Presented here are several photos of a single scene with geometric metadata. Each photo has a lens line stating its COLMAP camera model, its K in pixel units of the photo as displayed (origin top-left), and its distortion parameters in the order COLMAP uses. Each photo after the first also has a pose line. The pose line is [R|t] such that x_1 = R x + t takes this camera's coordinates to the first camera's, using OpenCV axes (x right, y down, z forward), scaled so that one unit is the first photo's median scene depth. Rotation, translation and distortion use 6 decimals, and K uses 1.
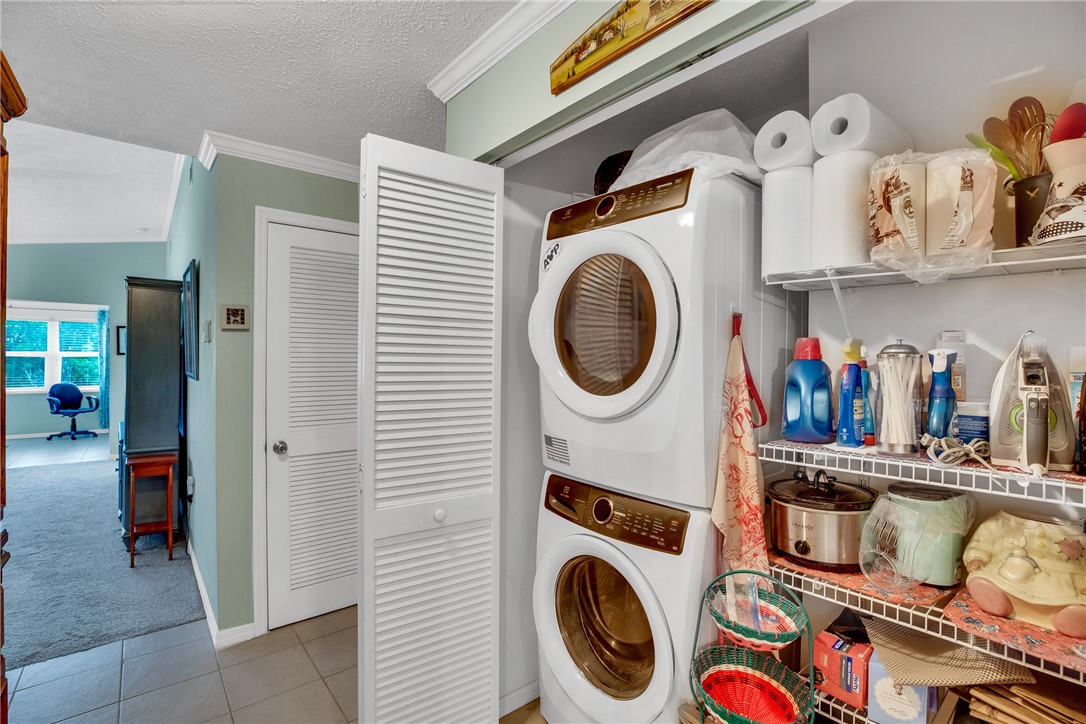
lens RADIAL K [[499.2, 0, 547.8], [0, 499.2, 359.4], [0, 0, 1]] dist [-0.044259, 0.011596]
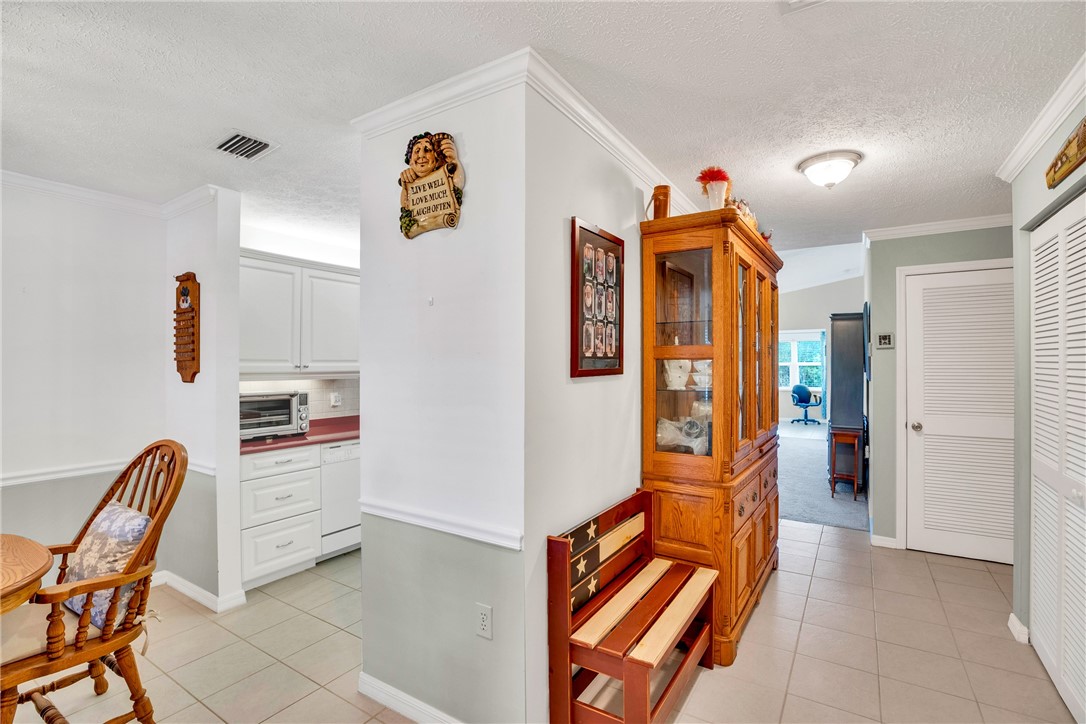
lens RADIAL K [[499.2, 0, 546.0], [0, 499.2, 361.4], [0, 0, 1]] dist [-0.044259, 0.011596]
pose [[0.301558, -0.013060, -0.953358, 0.341348], [0.000061, 0.999906, -0.013678, 0.002427], [0.953448, 0.004066, 0.301531, -0.329006]]
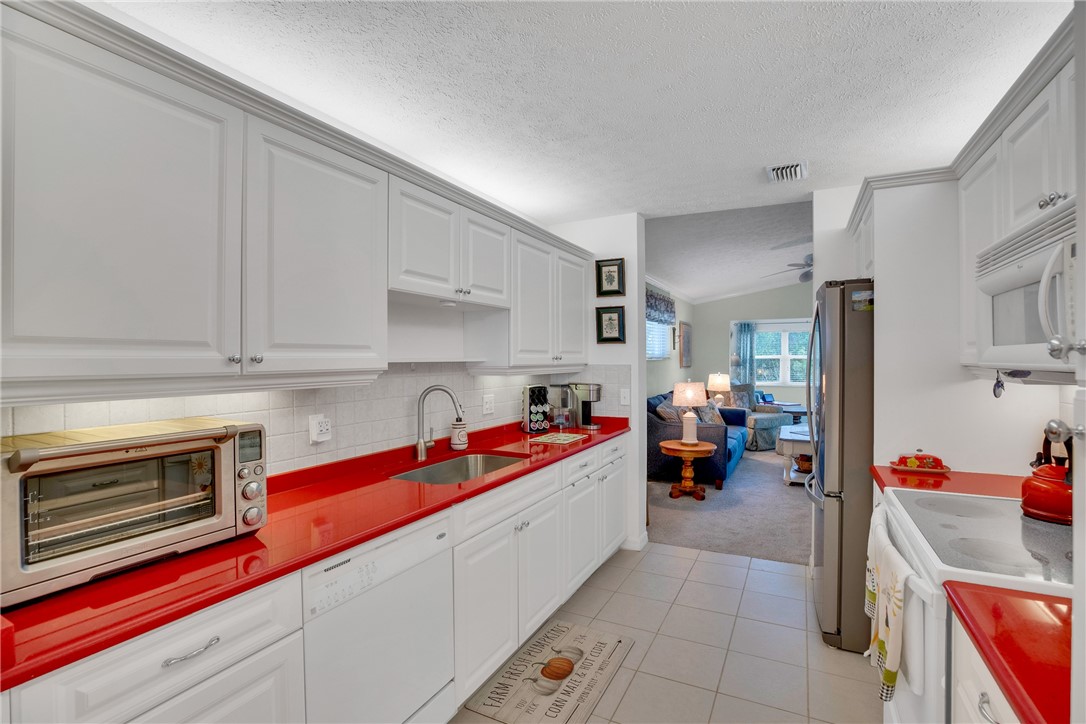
lens RADIAL K [[499.2, 0, 545.0], [0, 499.2, 361.3], [0, 0, 1]] dist [-0.044259, 0.011596]
pose [[0.385483, -0.004495, -0.922704, -0.272708], [0.004737, 0.999985, -0.002893, 0.002592], [0.922703, -0.003255, 0.385499, -0.423972]]
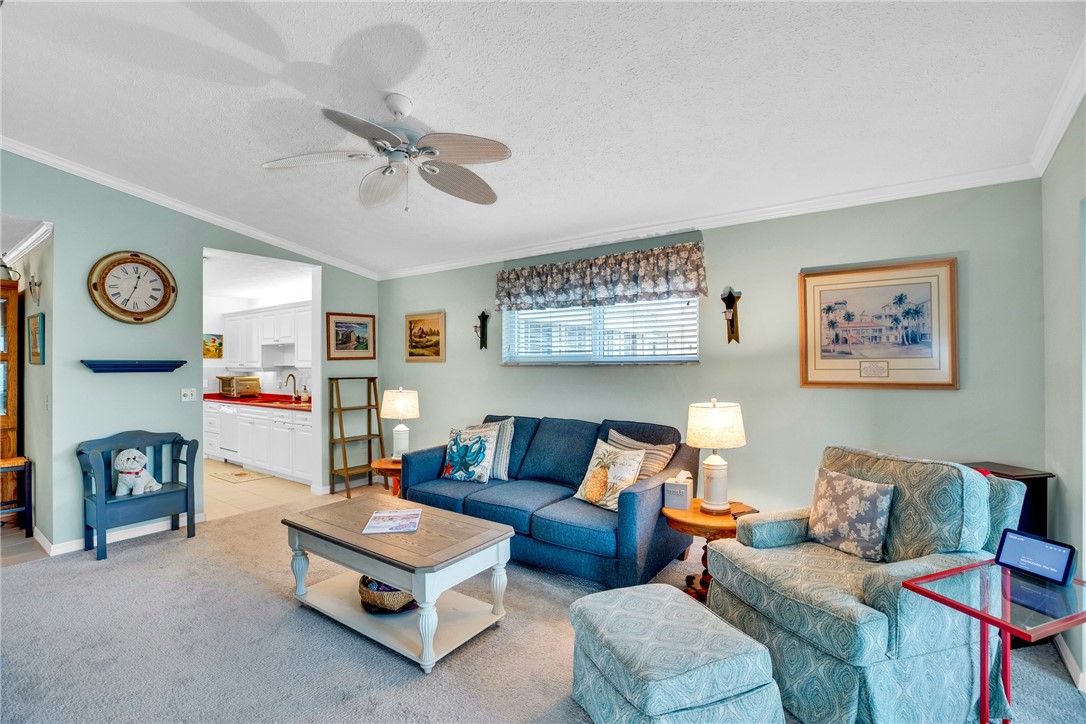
lens RADIAL K [[499.2, 0, 548.1], [0, 499.2, 363.1], [0, 0, 1]] dist [-0.044259, 0.011596]
pose [[-0.968083, -0.004730, -0.250586, -1.370767], [-0.004329, 0.999988, -0.002151, -0.007920], [0.250593, -0.000997, -0.968092, 1.635194]]
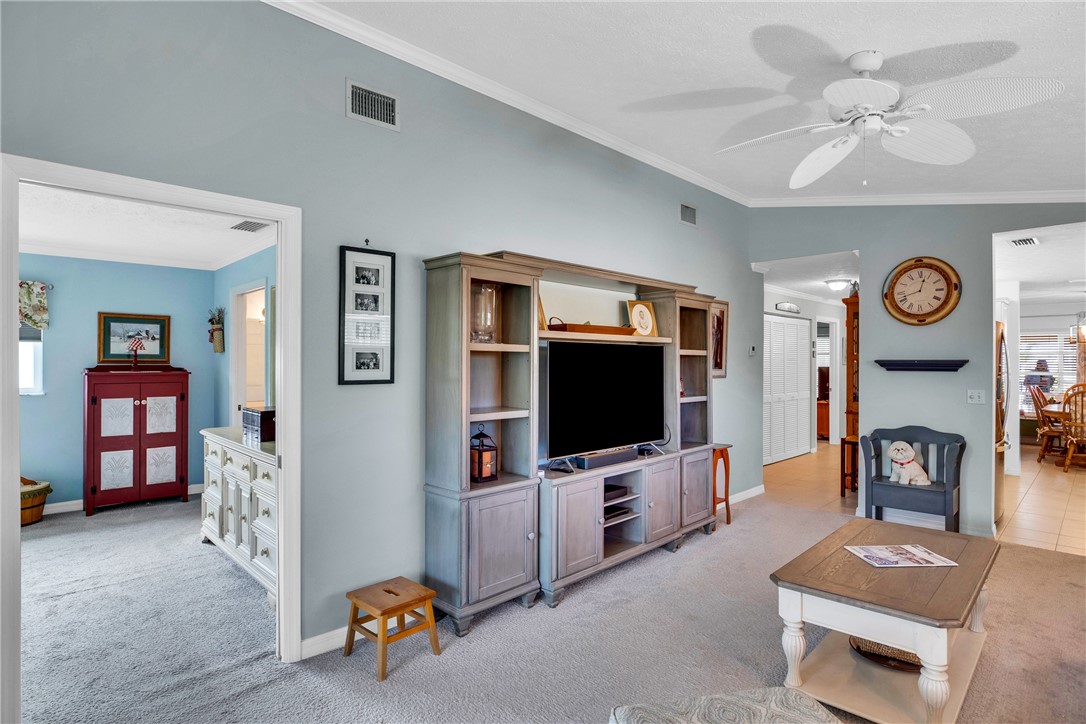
lens RADIAL K [[566.8, 0, 548.7], [0, 566.8, 361.8], [0, 0, 1]] dist [-0.025709, 0.004474]
pose [[-0.085980, -0.007037, 0.996272, -1.960663], [-0.002101, 0.999974, 0.006882, -0.014505], [-0.996295, -0.001502, -0.085993, 1.357391]]
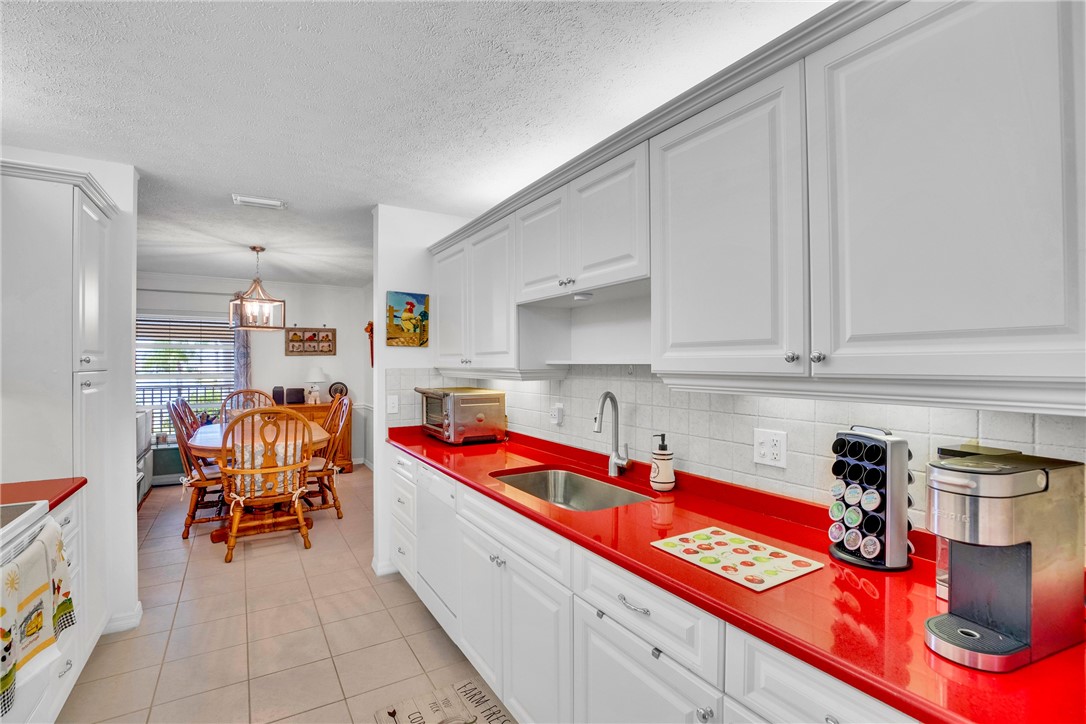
lens RADIAL K [[499.2, 0, 548.4], [0, 499.2, 358.4], [0, 0, 1]] dist [-0.044259, 0.011596]
pose [[-0.990310, -0.003014, 0.138840, -0.933570], [-0.003596, 0.999986, -0.003940, -0.002832], [-0.138826, -0.004401, -0.990307, 0.247157]]
